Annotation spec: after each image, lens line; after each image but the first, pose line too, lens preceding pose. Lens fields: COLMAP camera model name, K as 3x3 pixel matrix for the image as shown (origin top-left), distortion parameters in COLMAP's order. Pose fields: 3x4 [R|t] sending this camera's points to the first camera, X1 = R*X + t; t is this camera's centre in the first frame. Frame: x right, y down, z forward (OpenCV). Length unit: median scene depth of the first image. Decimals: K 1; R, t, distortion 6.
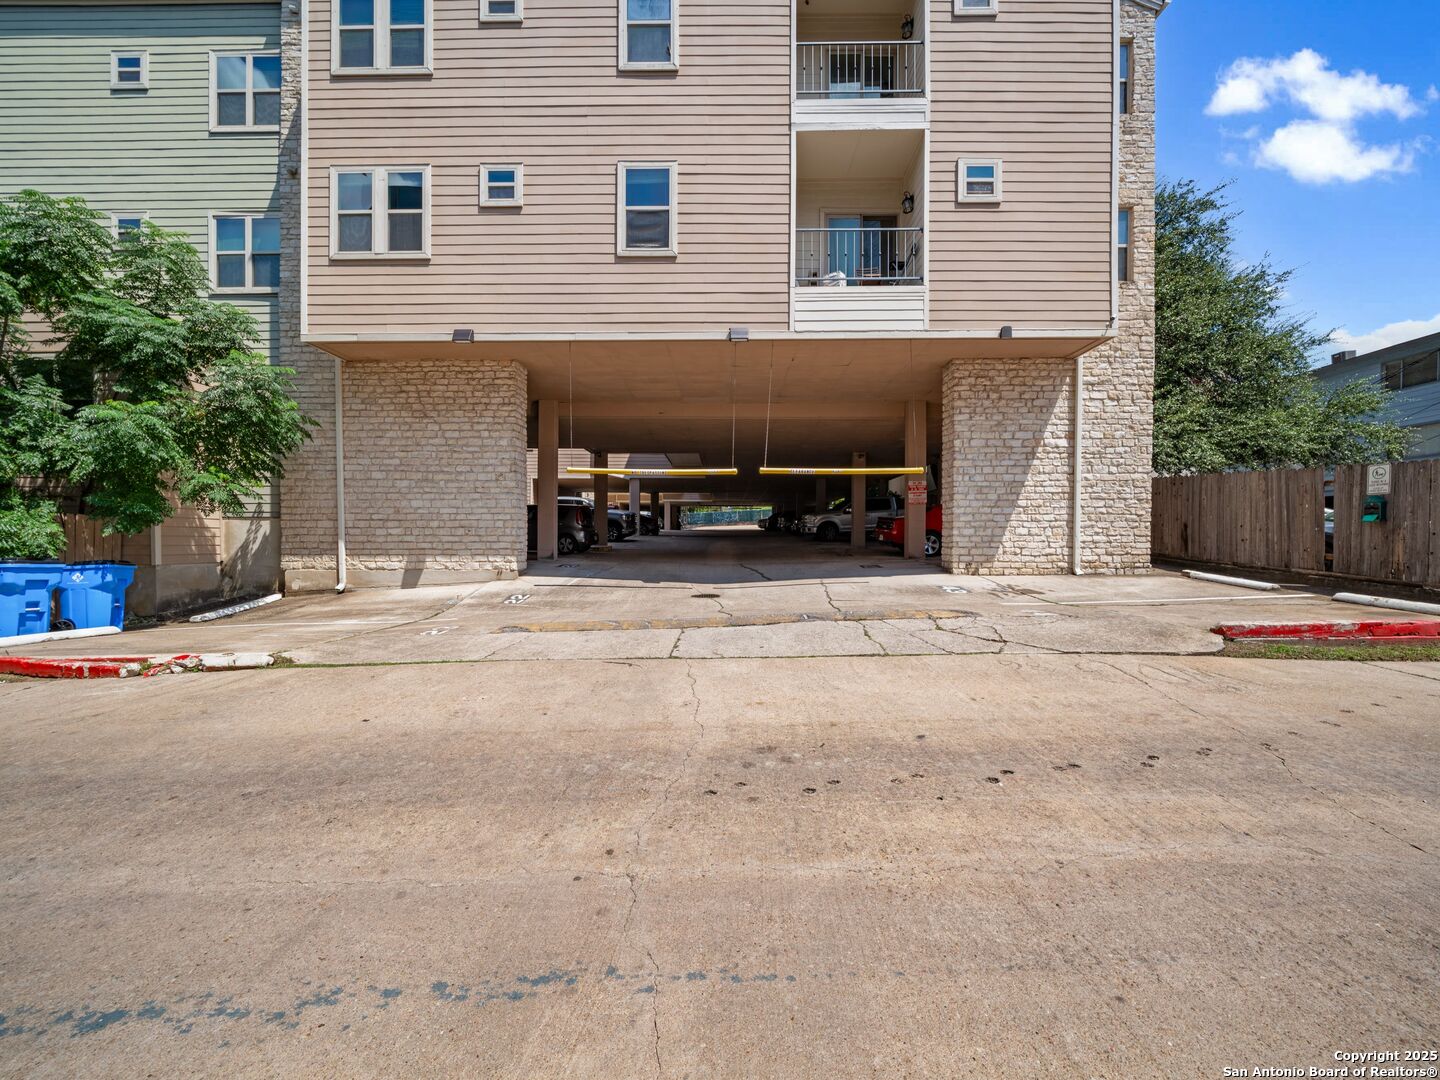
lens RADIAL K [[567.3, 0, 730.4], [0, 567.3, 550.7], [0, 0, 1]] dist [-0.010777, -0.000013]
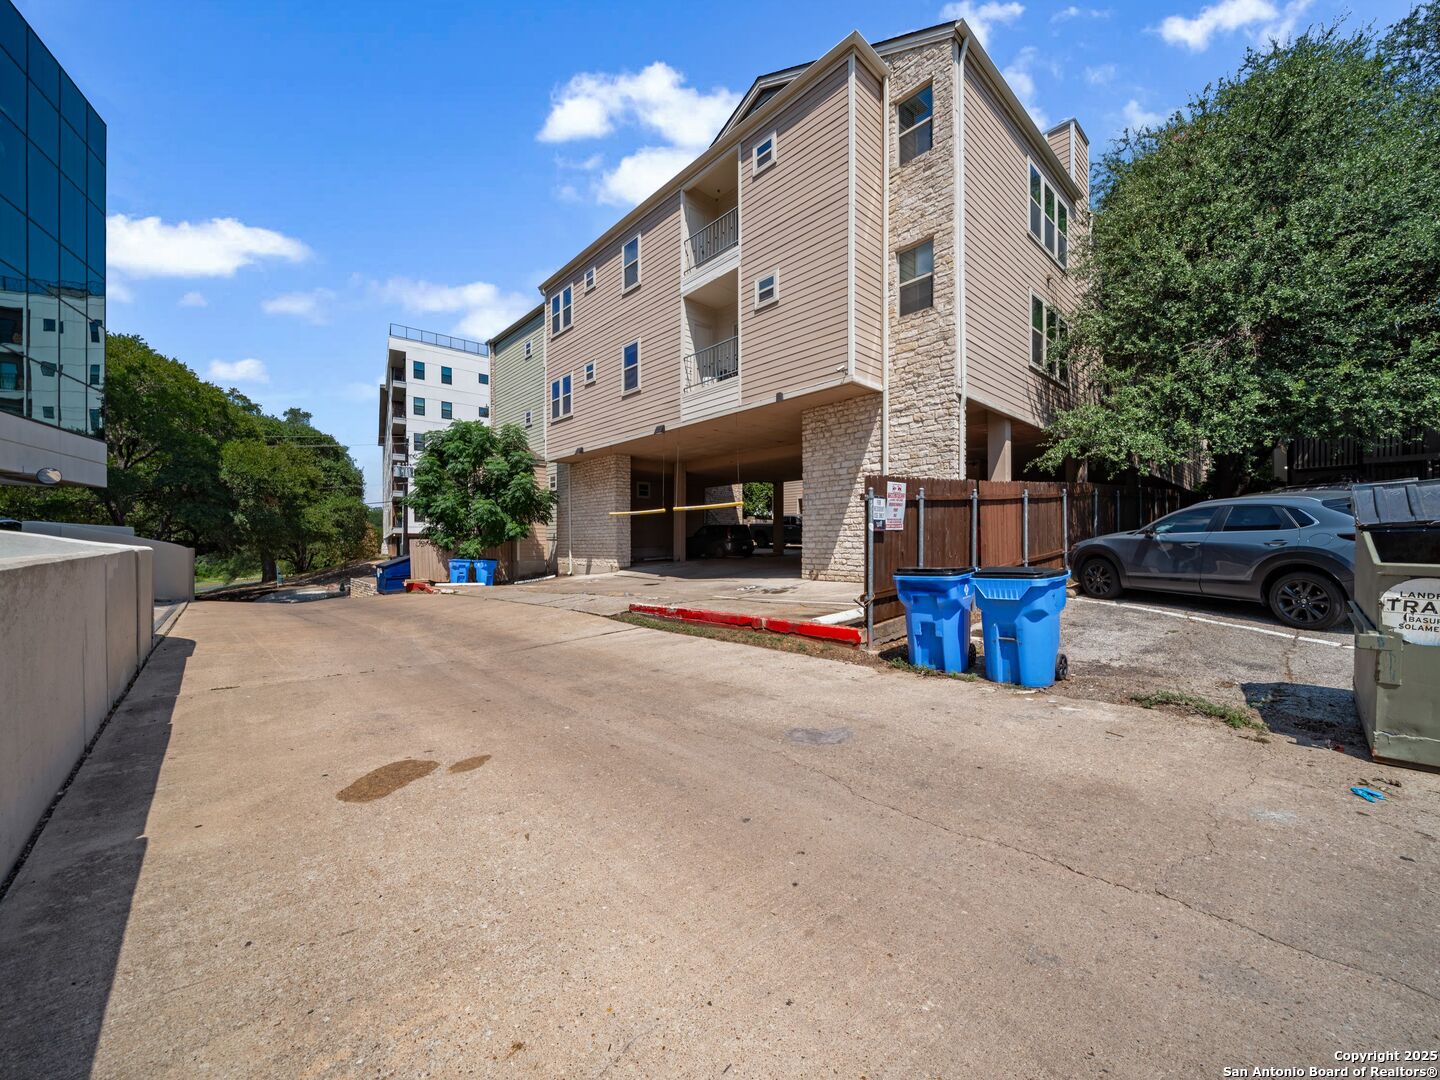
lens RADIAL K [[567.3, 0, 730.4], [0, 567.3, 550.7], [0, 0, 1]] dist [-0.010777, -0.000013]
pose [[0.680970, 0.003887, -0.732301, 1.233959], [-0.009442, 0.999949, -0.003472, -0.015612], [0.732250, 0.009278, 0.680972, 0.007373]]
